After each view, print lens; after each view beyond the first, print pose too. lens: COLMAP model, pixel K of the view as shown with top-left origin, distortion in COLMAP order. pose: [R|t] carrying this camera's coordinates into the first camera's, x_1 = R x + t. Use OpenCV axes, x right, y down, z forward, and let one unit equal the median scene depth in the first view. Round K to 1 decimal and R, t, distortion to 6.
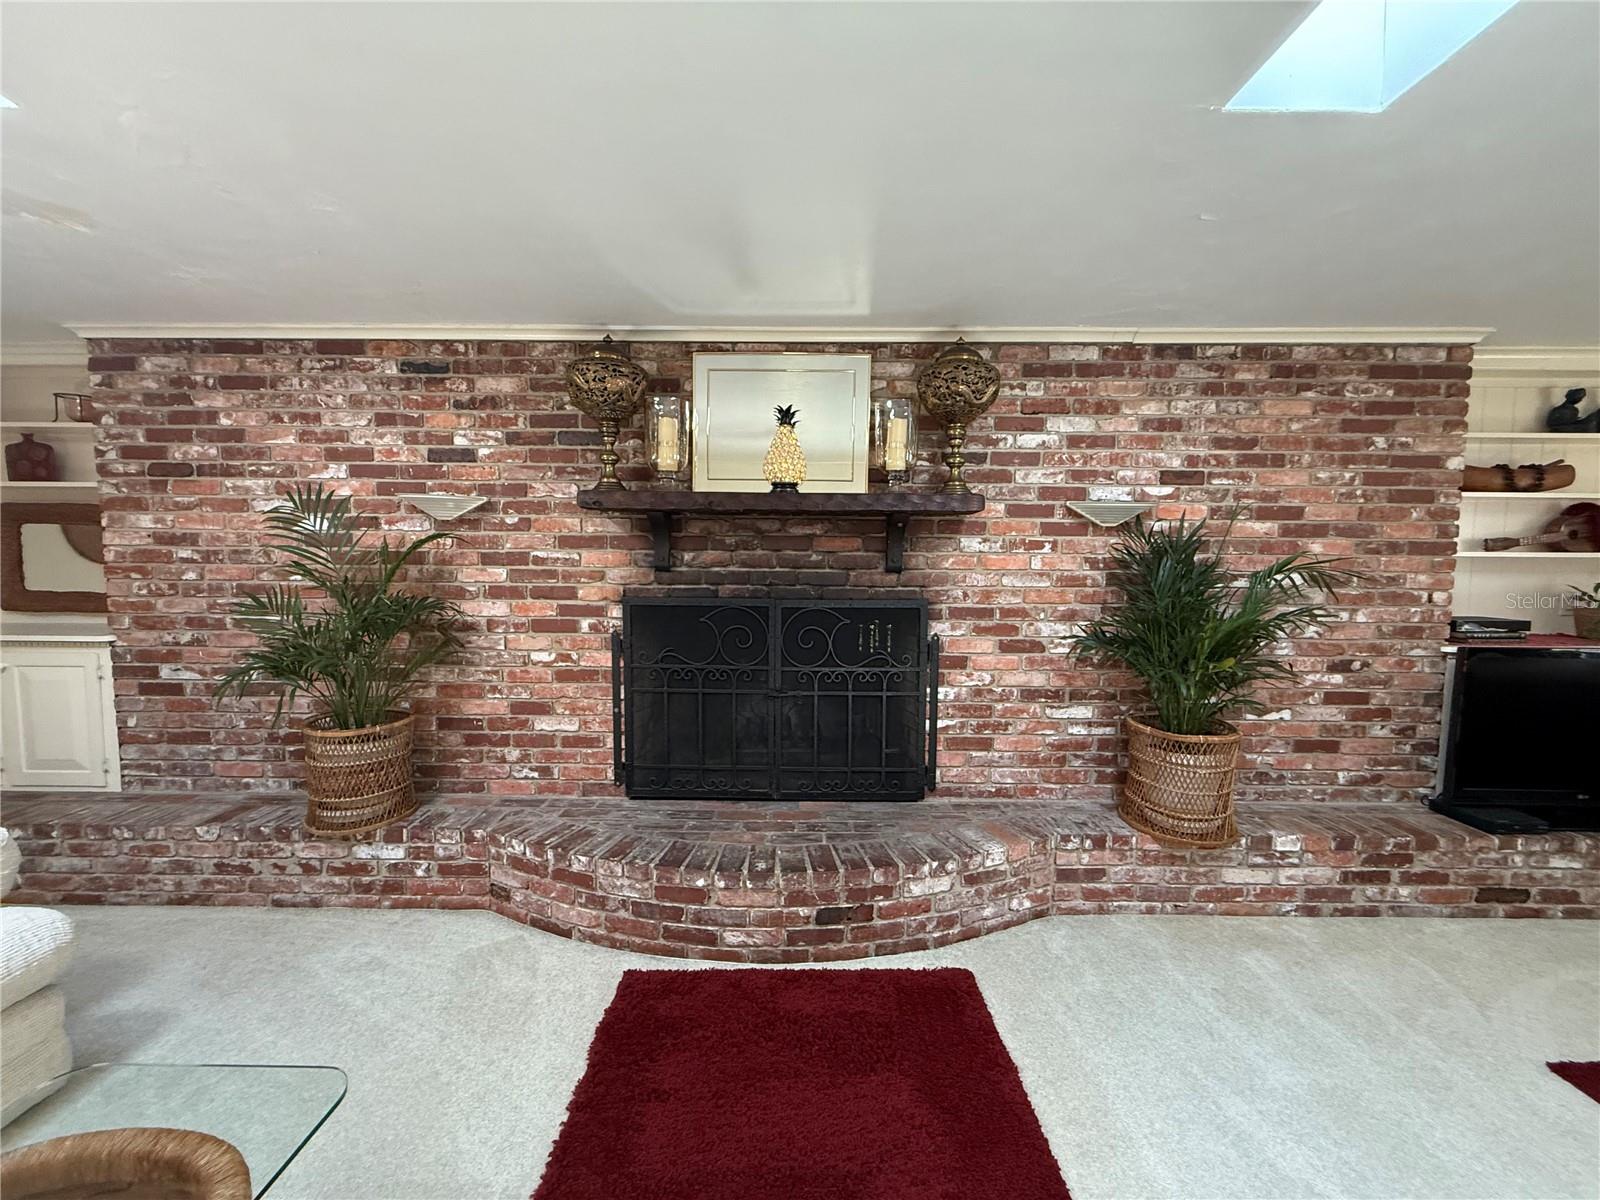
lens RADIAL K [[639.2, 0, 798.5], [0, 639.2, 597.3], [0, 0, 1]] dist [-0.000233, -0.000318]
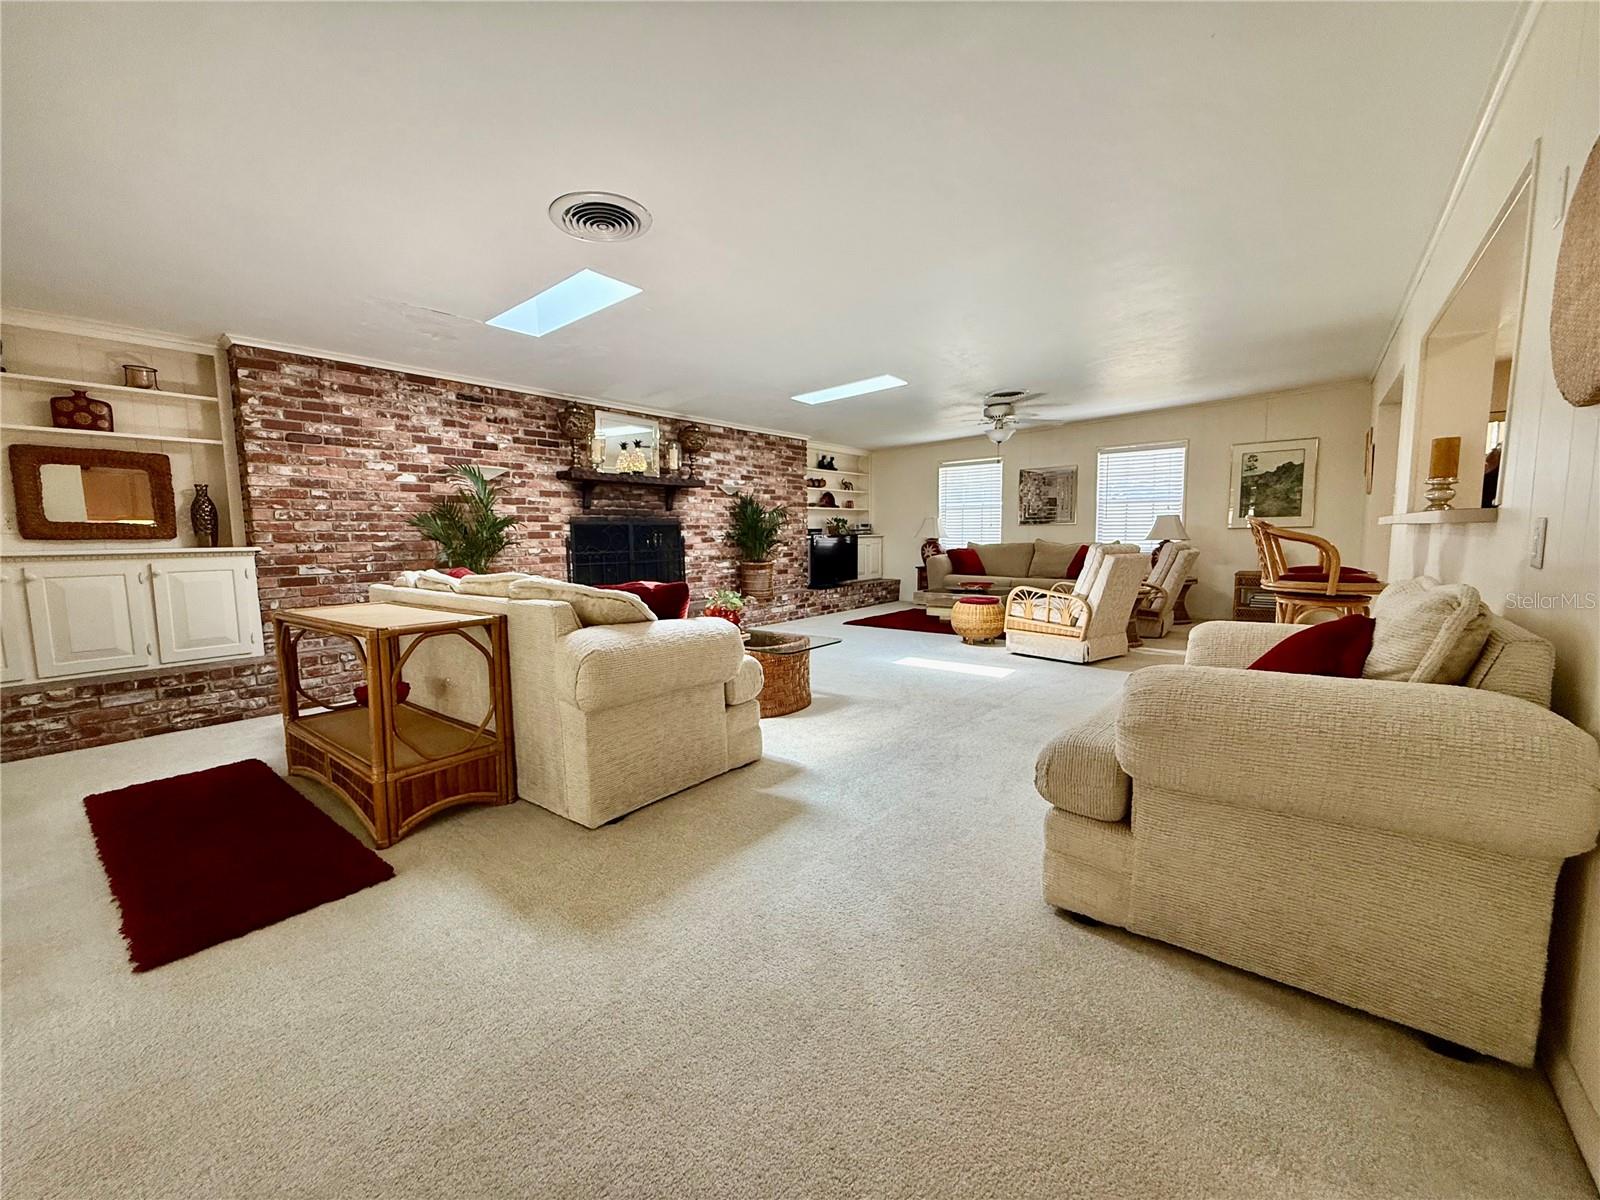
lens RADIAL K [[639.2, 0, 795.8], [0, 639.2, 601.6], [0, 0, 1]] dist [-0.000233, -0.000318]
pose [[0.620211, -0.098306, 0.778251, -1.501185], [0.075870, 0.994982, 0.065220, 0.187298], [-0.780757, 0.018596, 0.624558, -0.911958]]
